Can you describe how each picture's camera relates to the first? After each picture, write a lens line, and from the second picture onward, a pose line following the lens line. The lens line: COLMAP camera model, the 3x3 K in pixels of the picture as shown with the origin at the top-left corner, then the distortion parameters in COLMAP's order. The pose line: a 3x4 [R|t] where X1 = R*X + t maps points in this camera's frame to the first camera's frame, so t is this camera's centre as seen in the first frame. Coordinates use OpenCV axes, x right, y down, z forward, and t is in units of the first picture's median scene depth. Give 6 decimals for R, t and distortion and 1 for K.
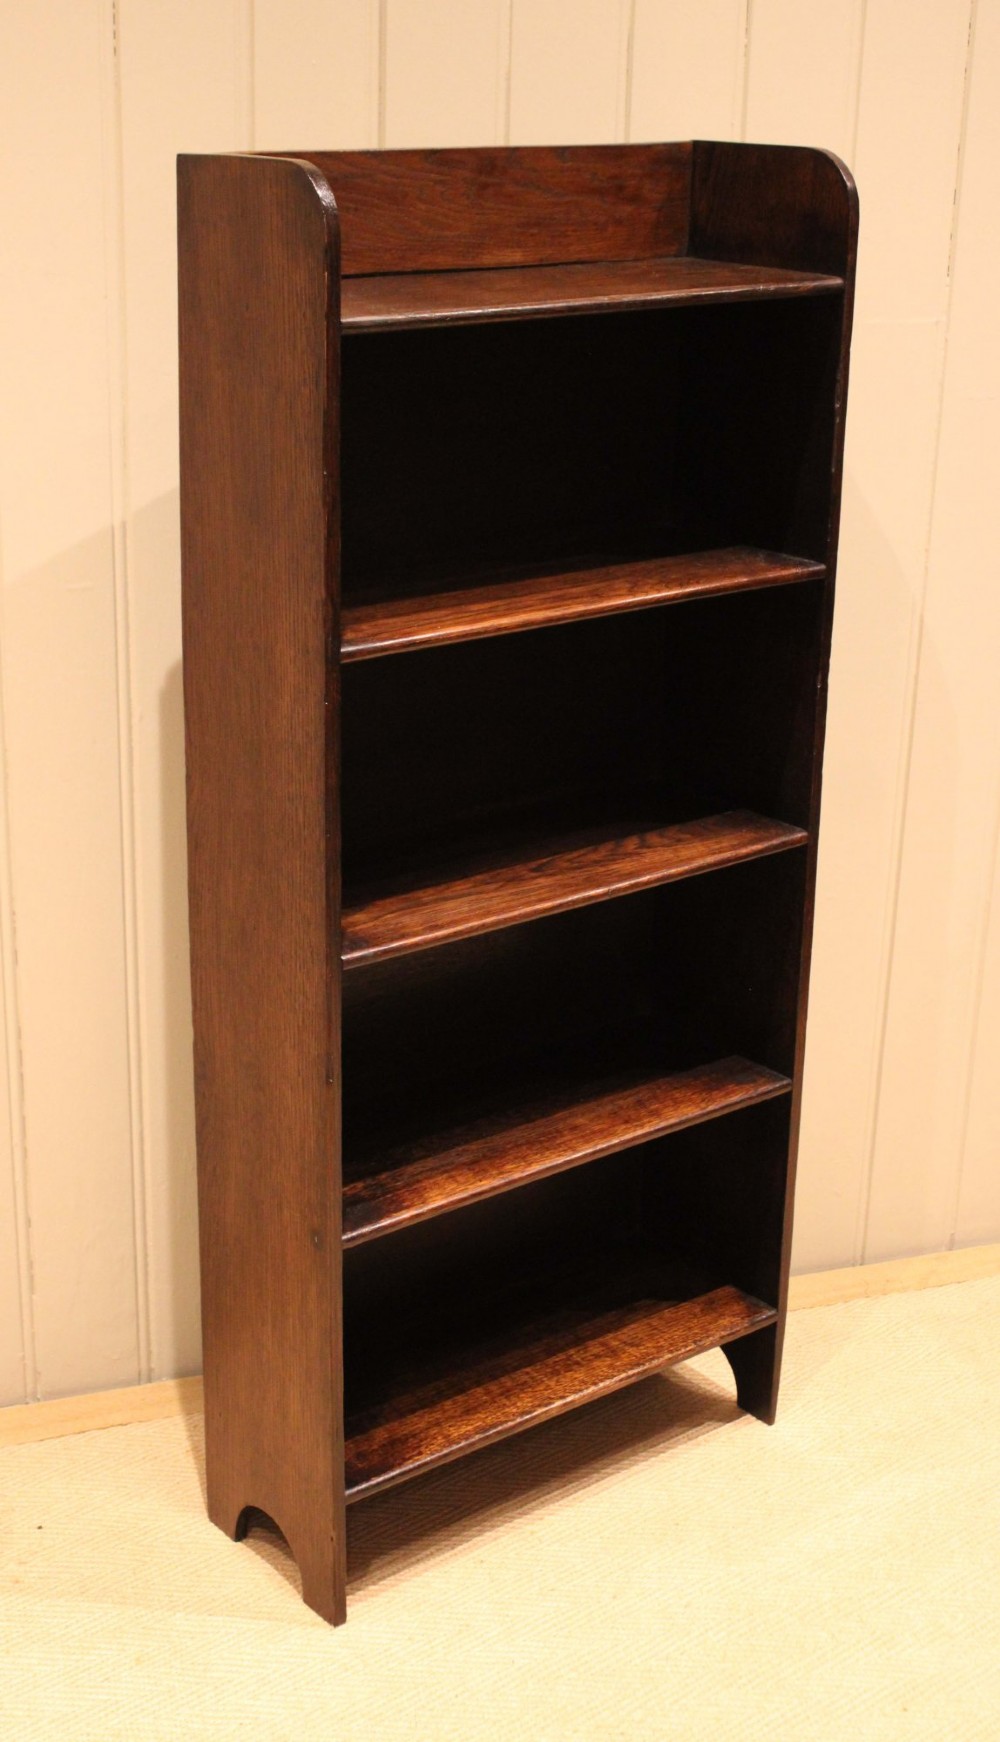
lens RADIAL K [[2311.8, 0, 411.7], [0, 2311.8, 835.2], [0, 0, 1]] dist [-0.027186, 0.000882]
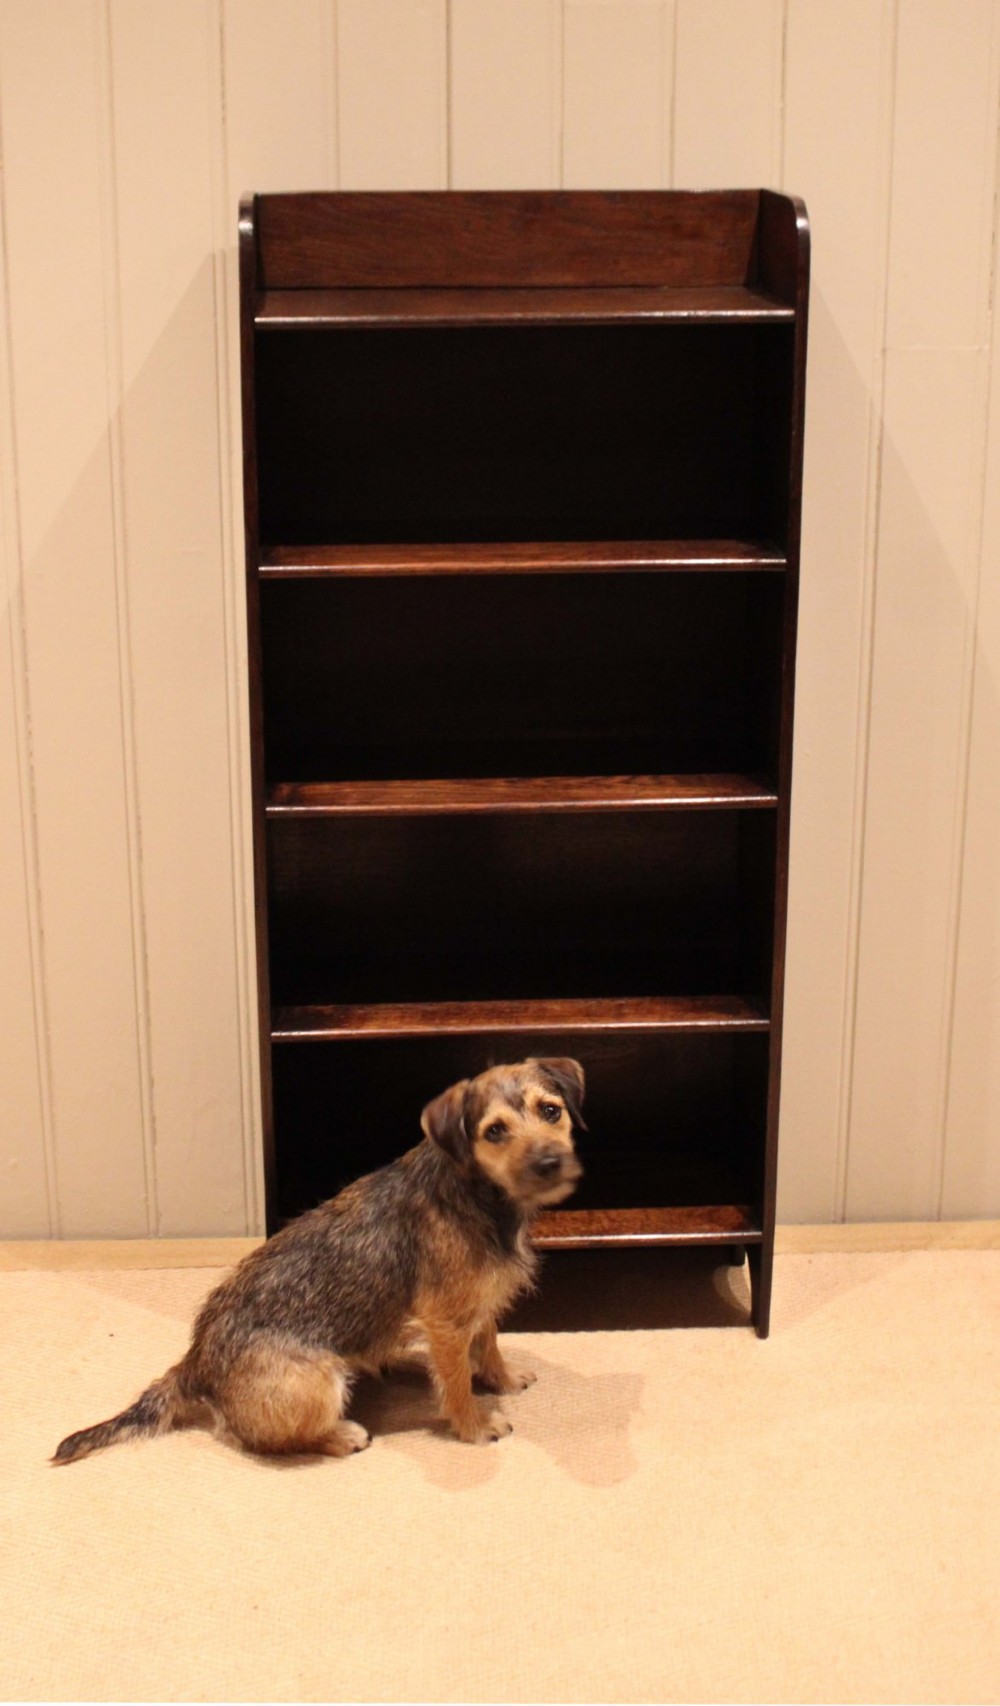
lens RADIAL K [[2197.2, 0, 448.2], [0, 2197.2, 615.3], [0, 0, 1]] dist [-0.095989, 0.054712]
pose [[0.831448, 0.127160, -0.540855, 0.624439], [-0.171280, 0.984709, -0.031792, -0.027818], [0.528542, 0.119072, 0.840515, 0.016645]]
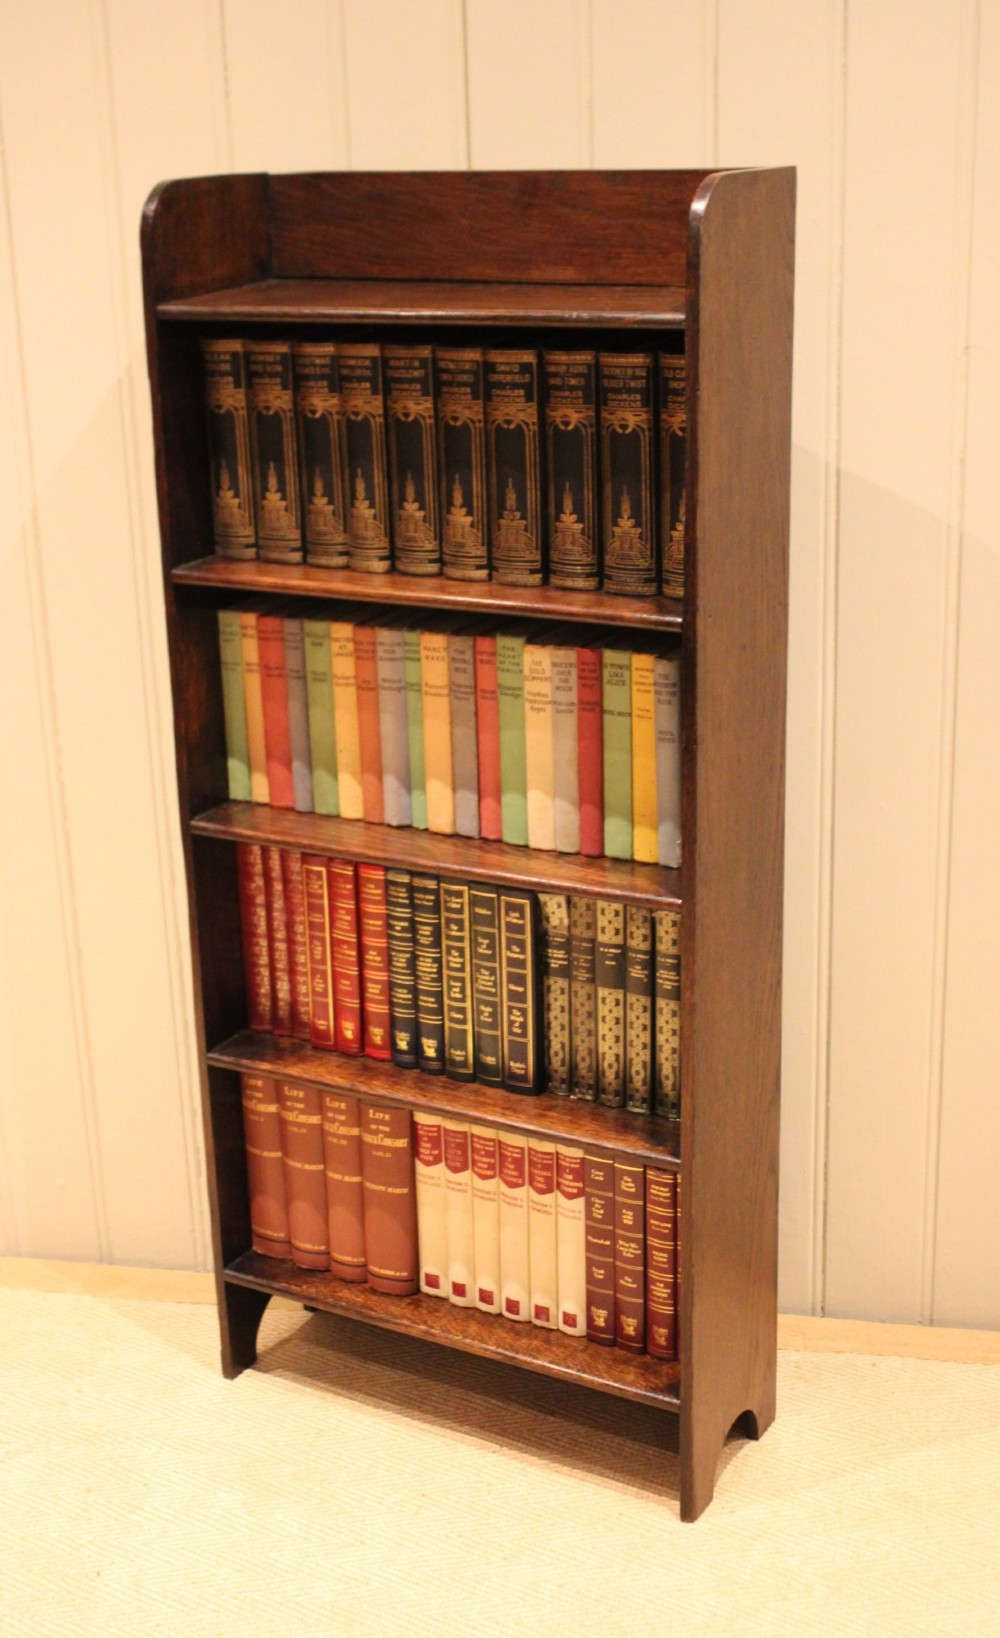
lens RADIAL K [[2212.8, 0, 449.0], [0, 2212.8, 820.7], [0, 0, 1]] dist [-0.035505, -0.041221]
pose [[0.395555, 0.270288, -0.877770, 0.952736], [-0.266690, 0.948340, 0.171838, -0.168215], [0.878870, 0.166121, 0.447204, 0.528609]]
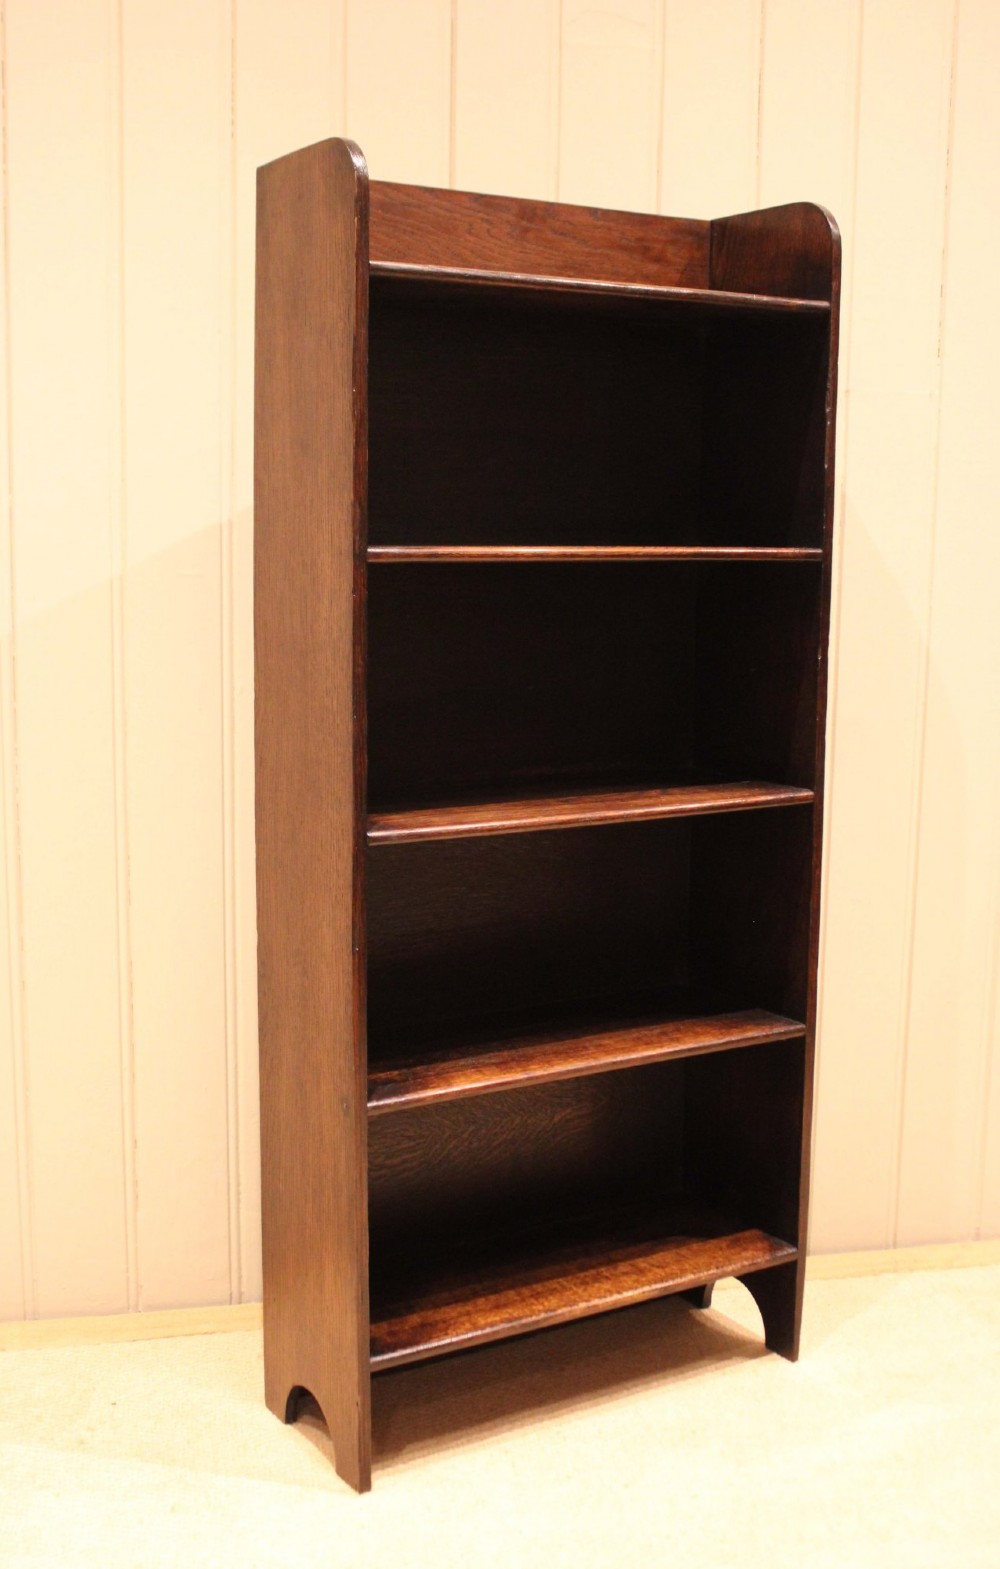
lens RADIAL K [[1764.4, 0, 459.4], [0, 1764.4, 777.4], [0, 0, 1]] dist [-0.060510, 0.009826]
pose [[0.994817, 0.014322, -0.100671, 0.089124], [-0.032940, 0.982034, -0.185809, 0.164095], [0.096201, 0.188162, 0.977415, 0.145794]]
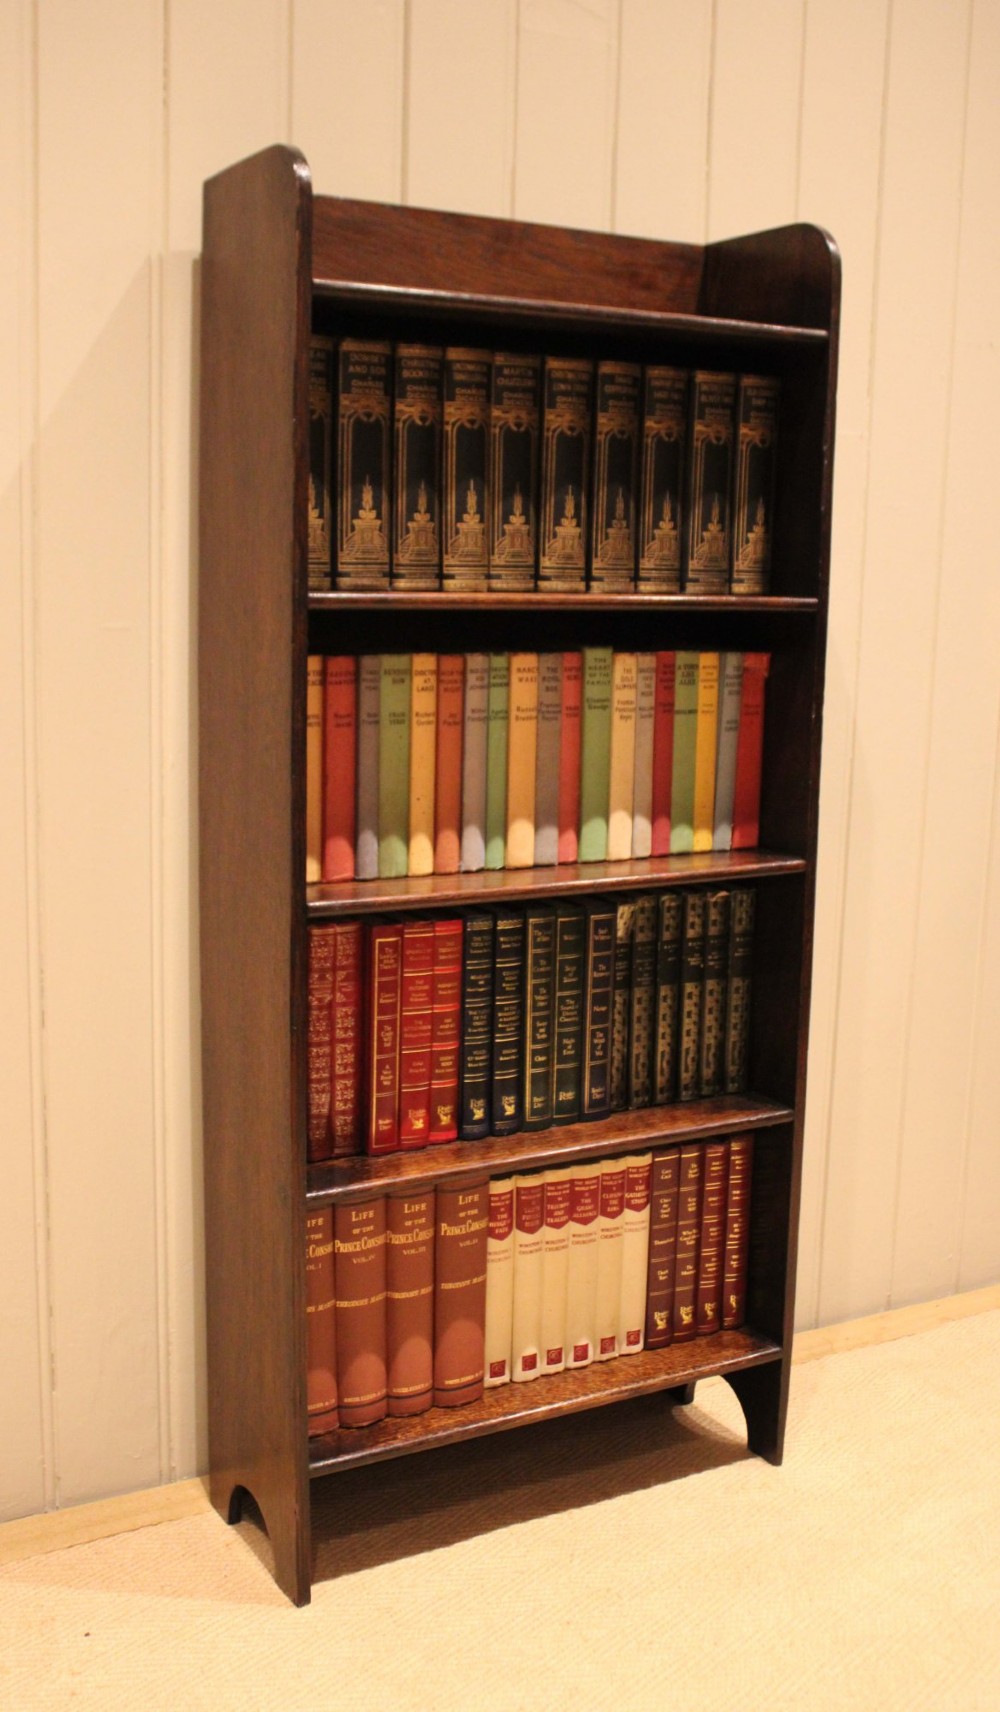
lens RADIAL K [[1735.2, 0, 456.3], [0, 1735.2, 835.1], [0, 0, 1]] dist [-0.093430, 0.024920]
pose [[0.991164, 0.028573, -0.129526, 0.120489], [-0.051347, 0.983039, -0.176063, 0.139223], [0.122298, 0.181158, 0.975820, 0.222446]]
